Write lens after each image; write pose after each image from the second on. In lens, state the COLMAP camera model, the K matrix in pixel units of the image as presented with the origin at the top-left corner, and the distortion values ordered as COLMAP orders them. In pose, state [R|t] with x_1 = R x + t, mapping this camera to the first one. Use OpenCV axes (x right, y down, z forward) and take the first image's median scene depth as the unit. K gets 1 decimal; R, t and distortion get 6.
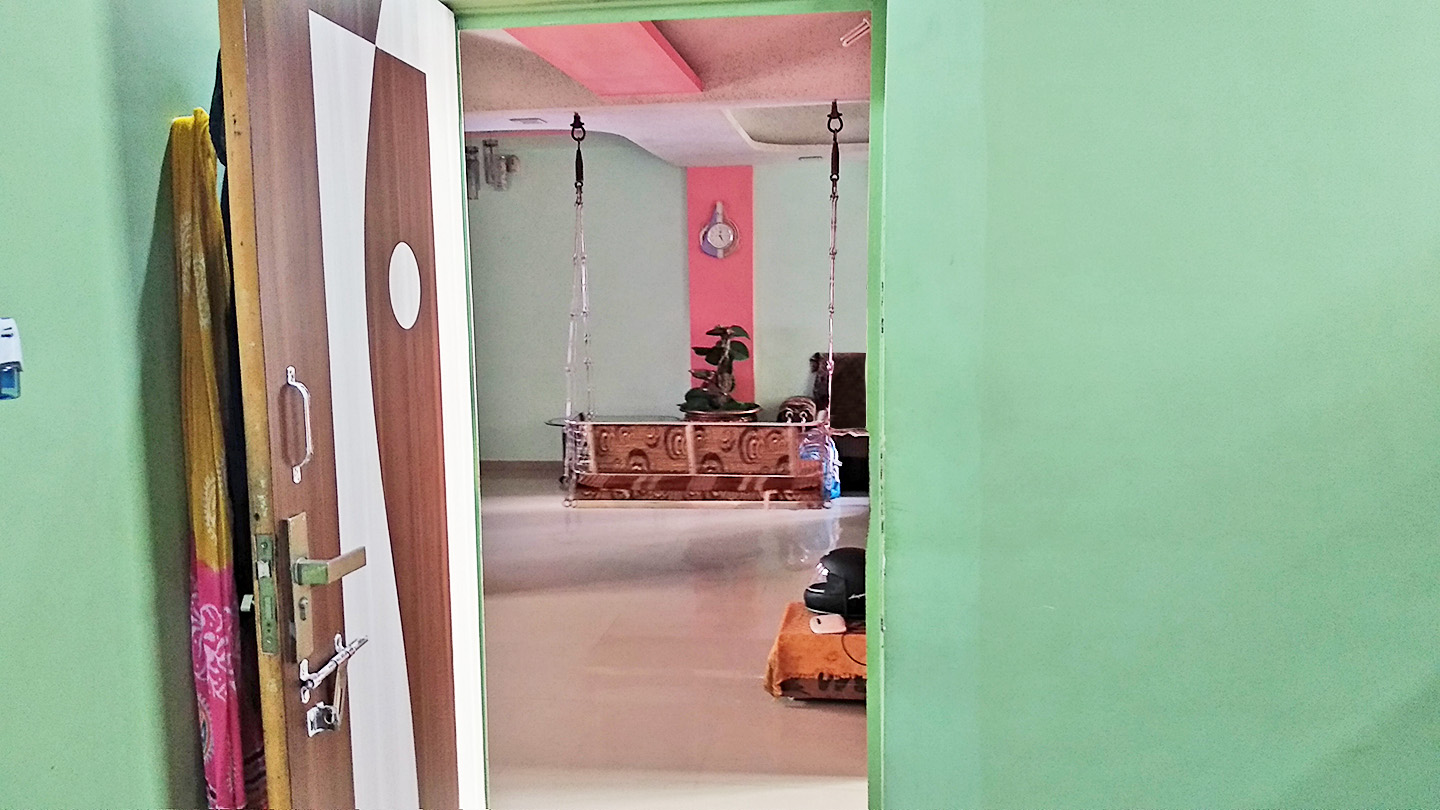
lens RADIAL K [[1122.7, 0, 720.0], [0, 1122.7, 405.0], [0, 0, 1]] dist [0.094943, -0.159824]
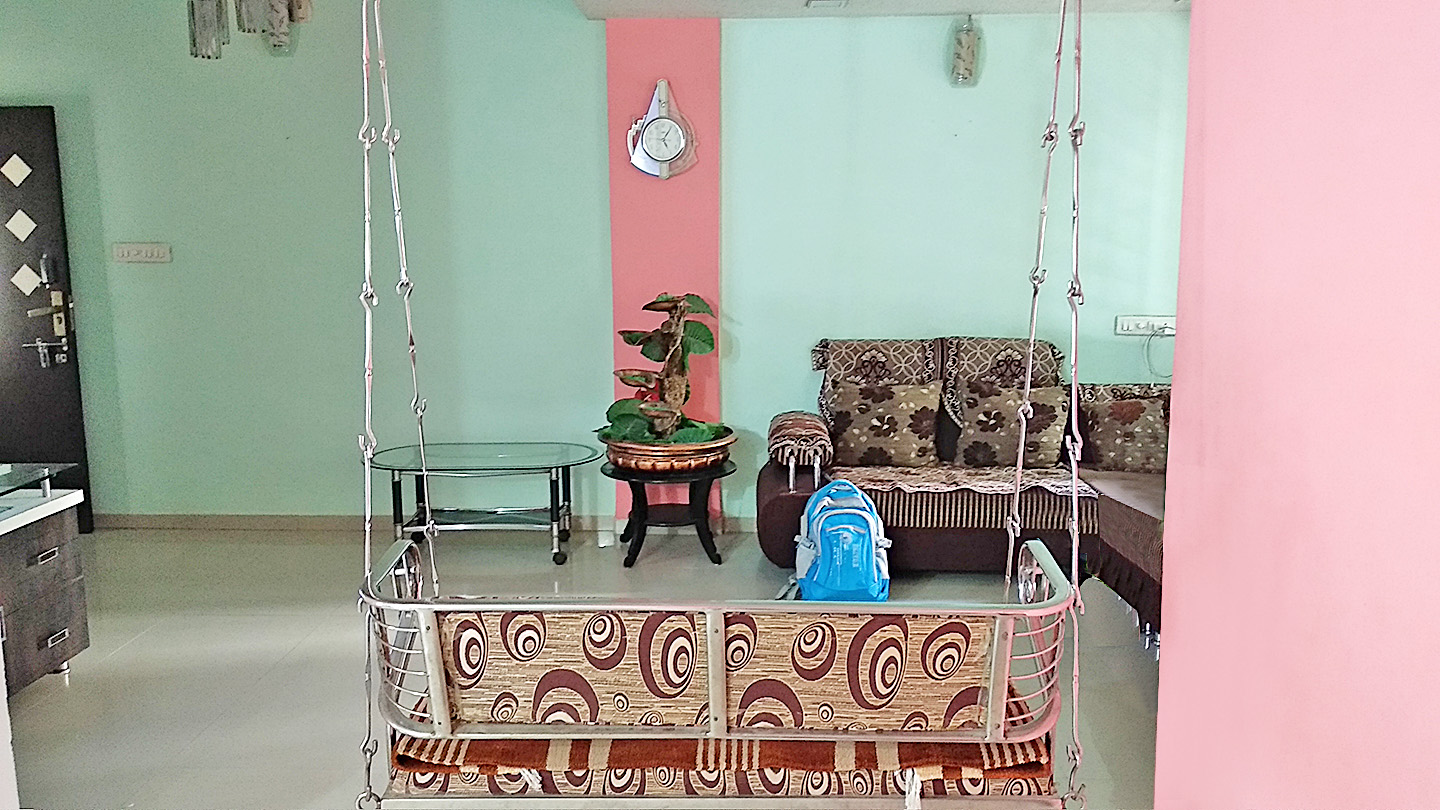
lens RADIAL K [[1113.0, 0, 673.0], [0, 1113.0, 408.4], [0, 0, 1]] dist [0.002395, 0.000608]
pose [[0.996637, -0.006064, 0.081719, -0.045516], [0.001839, 0.998662, 0.051677, -0.042799], [-0.081923, -0.051353, 0.995315, 0.438660]]
